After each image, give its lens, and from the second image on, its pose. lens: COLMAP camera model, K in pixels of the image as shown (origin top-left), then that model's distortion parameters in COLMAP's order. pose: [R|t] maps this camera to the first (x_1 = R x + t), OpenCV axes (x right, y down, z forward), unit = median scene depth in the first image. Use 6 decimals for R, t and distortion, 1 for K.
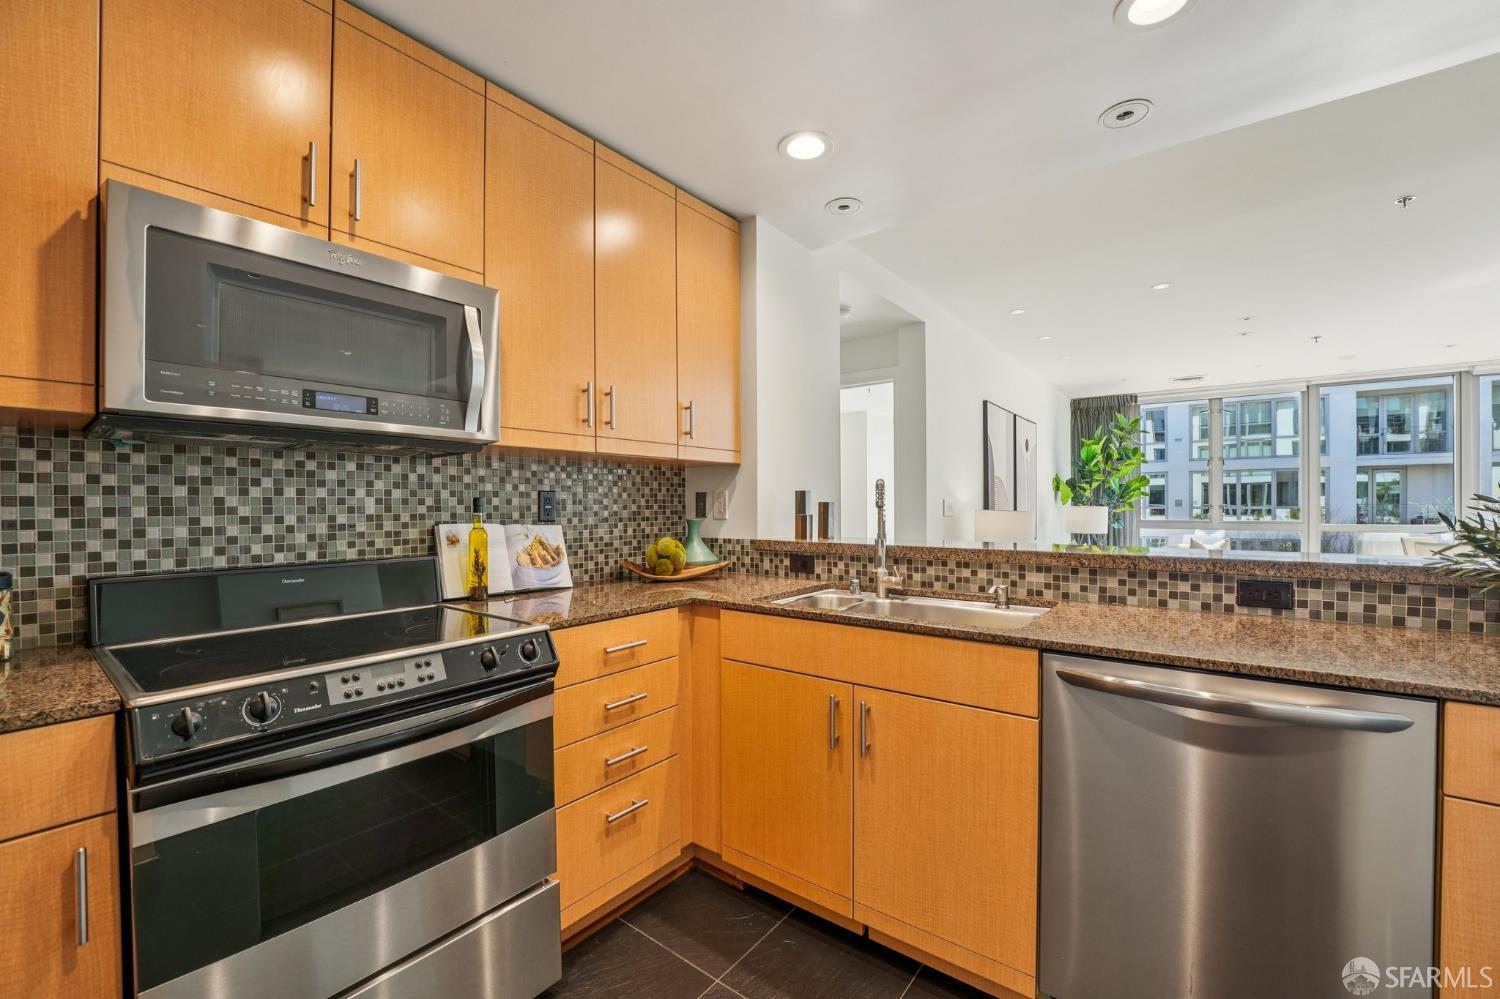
lens RADIAL K [[606.6, 0, 745.7], [0, 606.6, 505.5], [0, 0, 1]] dist [-0.025829, 0.000753]
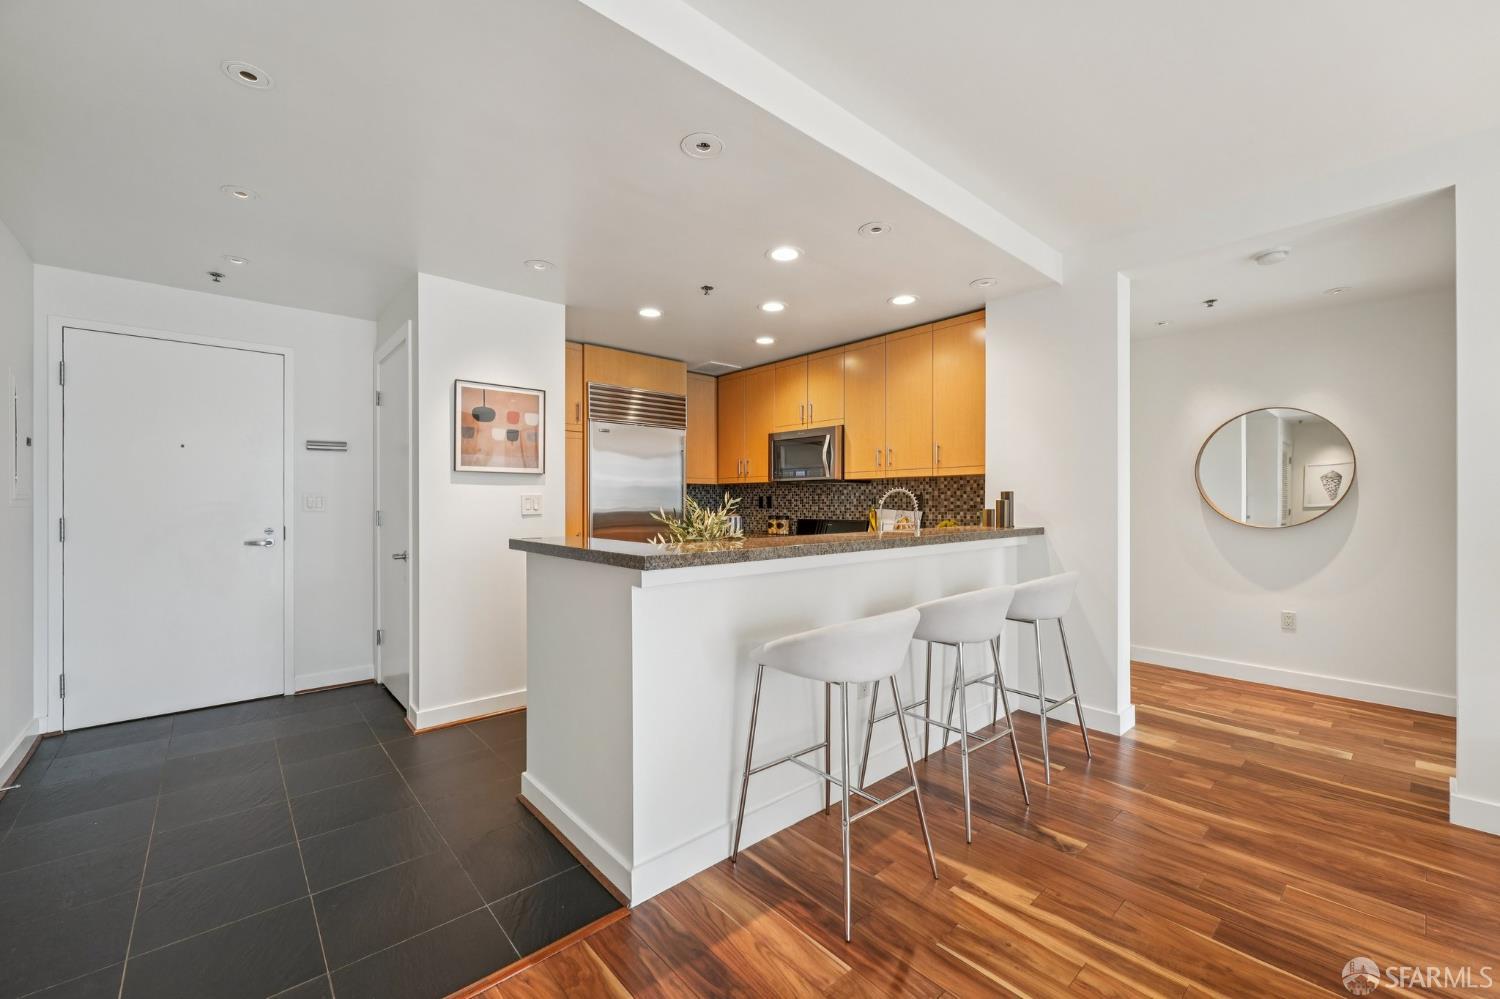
lens RADIAL K [[604.2, 0, 750.0], [0, 604.2, 499.5], [0, 0, 1]] dist [0.000536, 0.000148]
pose [[-0.178362, 0.003453, -0.983959, 2.118655], [0.003303, 0.999990, 0.002911, -0.017920], [0.983959, -0.002731, -0.178372, 0.956316]]
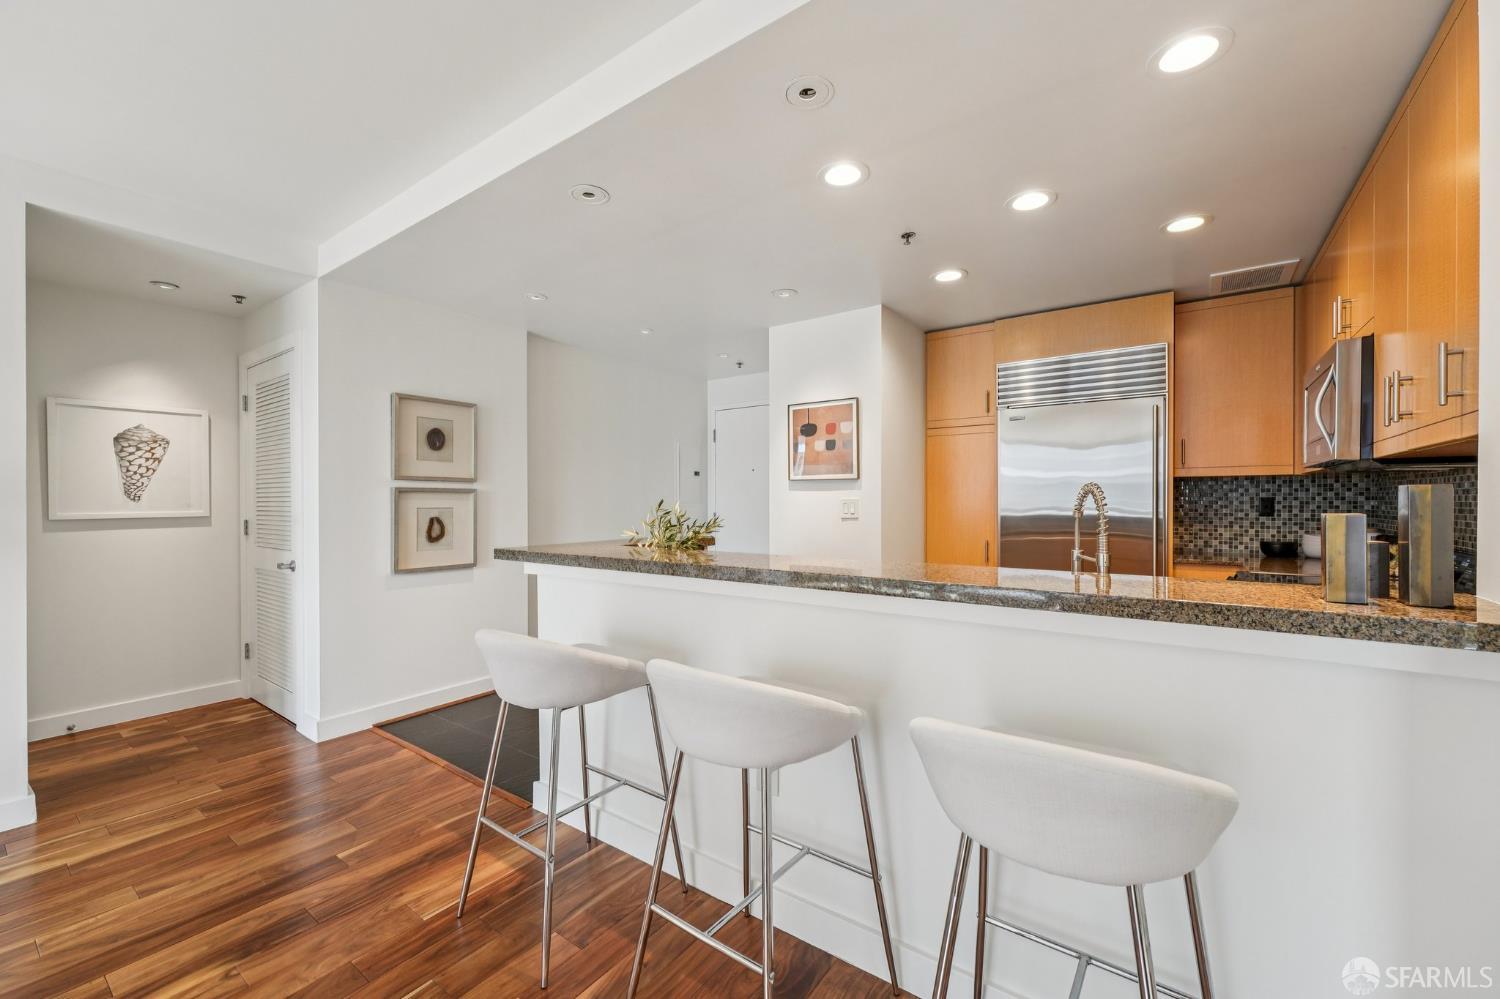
lens RADIAL K [[603.1, 0, 748.7], [0, 603.1, 505.7], [0, 0, 1]] dist [0.001606, 0.000744]
pose [[-0.999136, 0.009968, -0.040345, 0.771960], [0.009681, 0.999926, 0.007312, -0.025719], [0.040415, 0.006915, -0.999159, 1.929283]]
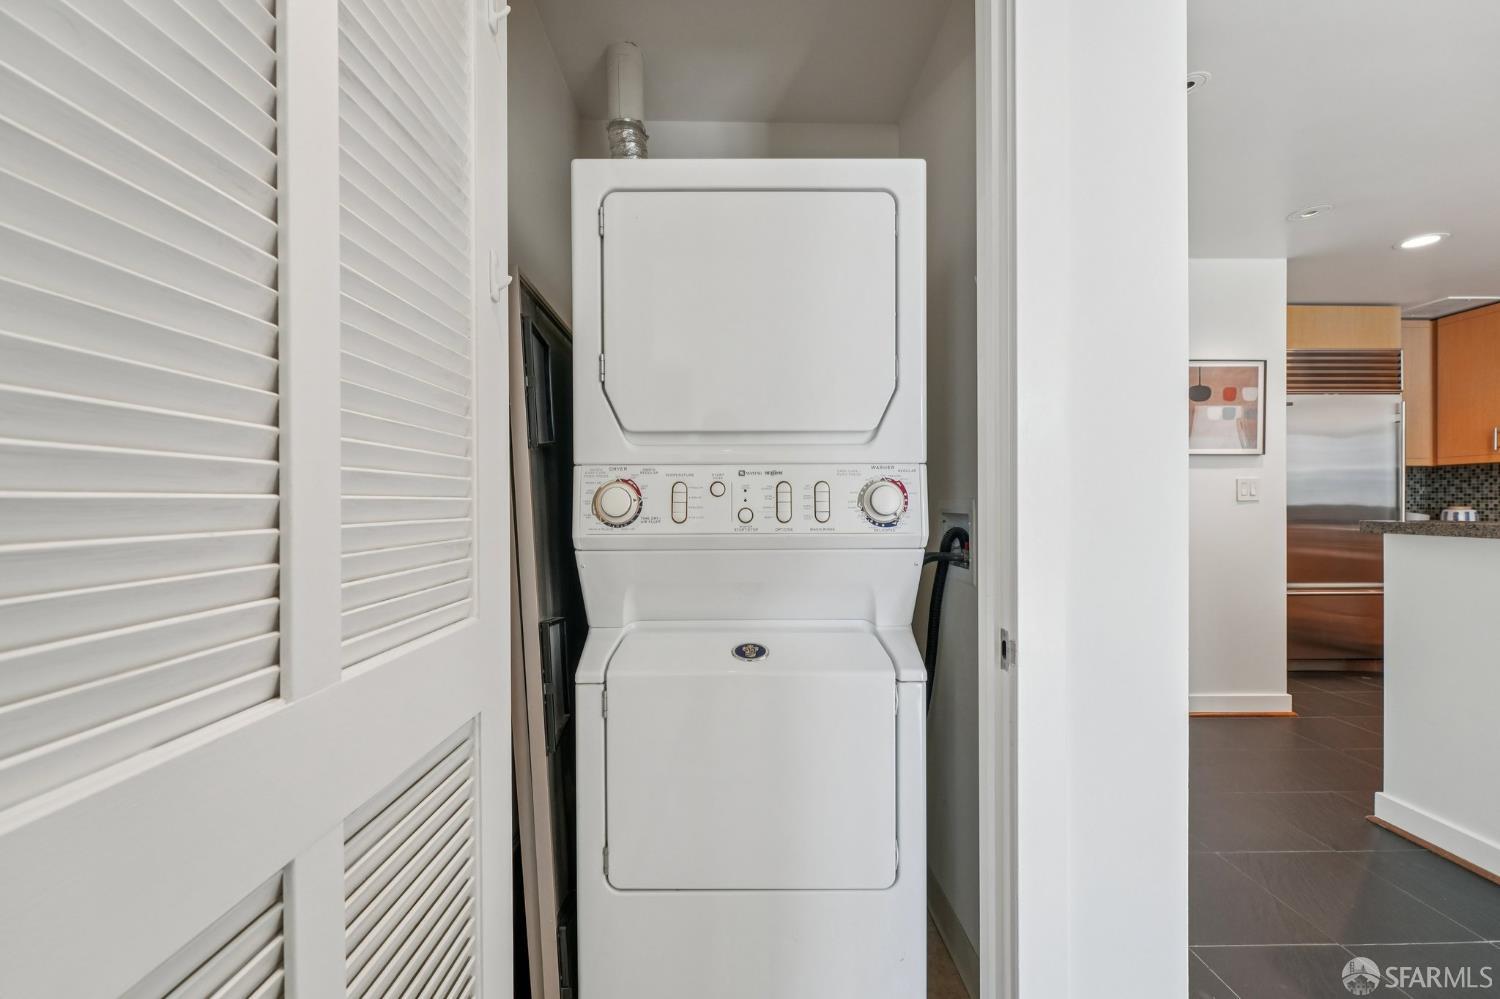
lens RADIAL K [[603.1, 0, 748.7], [0, 603.1, 505.7], [0, 0, 1]] dist [0.001606, 0.000744]
pose [[-0.771950, 0.011932, -0.635572, 2.546631], [0.007814, 0.999926, 0.009281, 0.020563], [0.635636, 0.002198, -0.771986, 0.357285]]
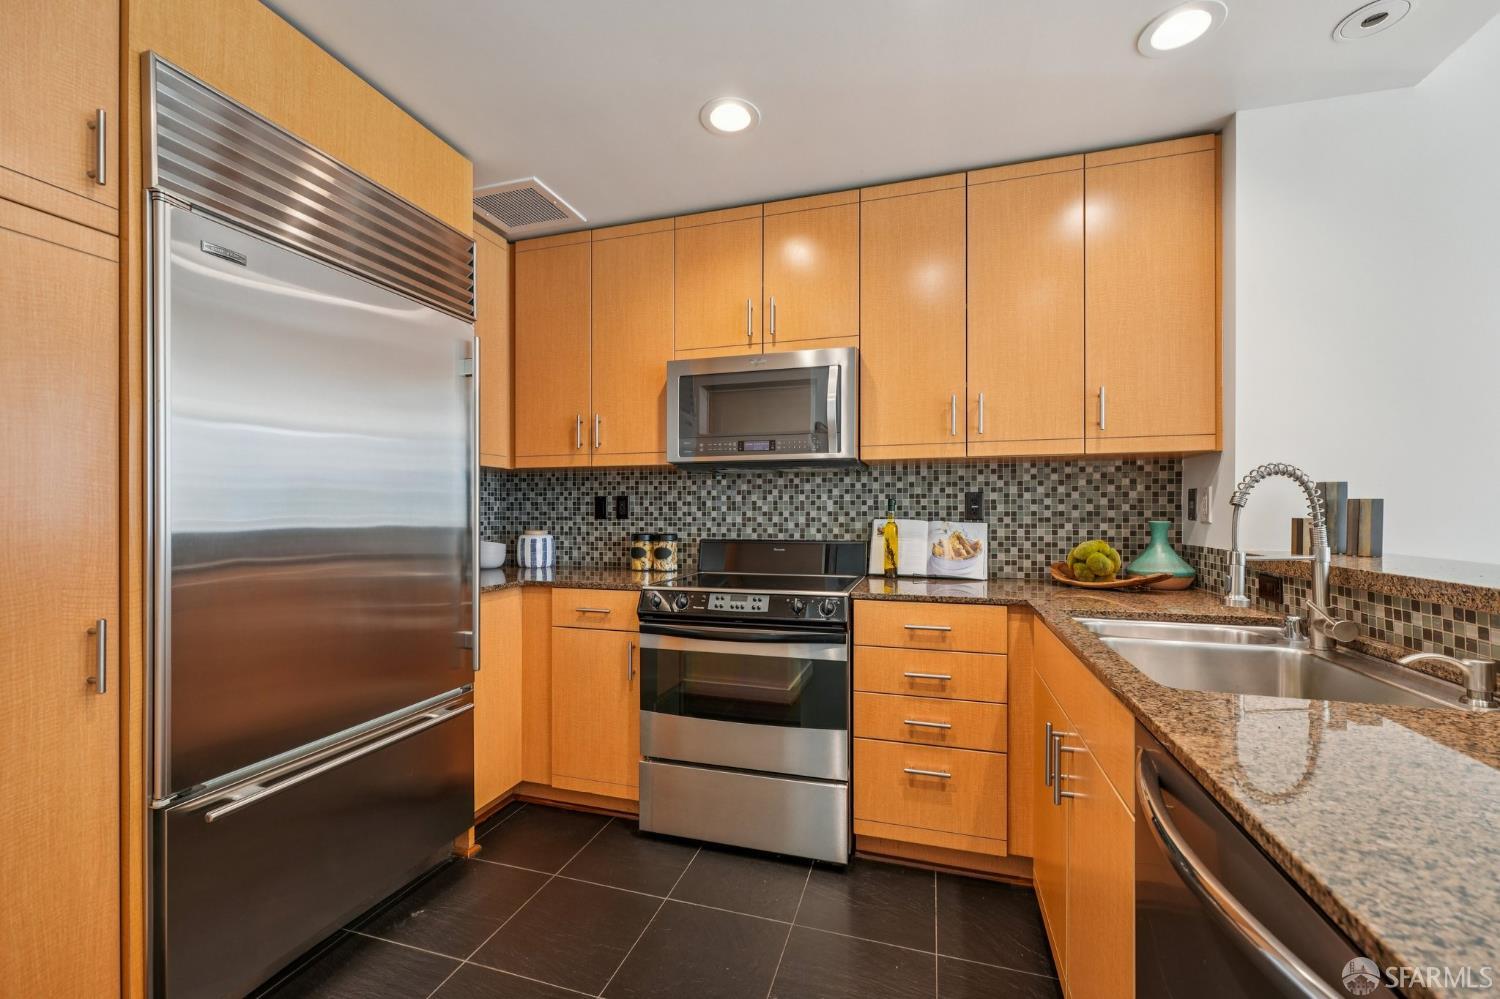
lens RADIAL K [[603.1, 0, 748.7], [0, 603.1, 505.7], [0, 0, 1]] dist [0.001606, 0.000744]
pose [[0.362584, -0.002714, -0.931947, 0.668369], [-0.000763, 0.999995, -0.003209, 0.005559], [0.931951, 0.001874, 0.362580, 0.242832]]
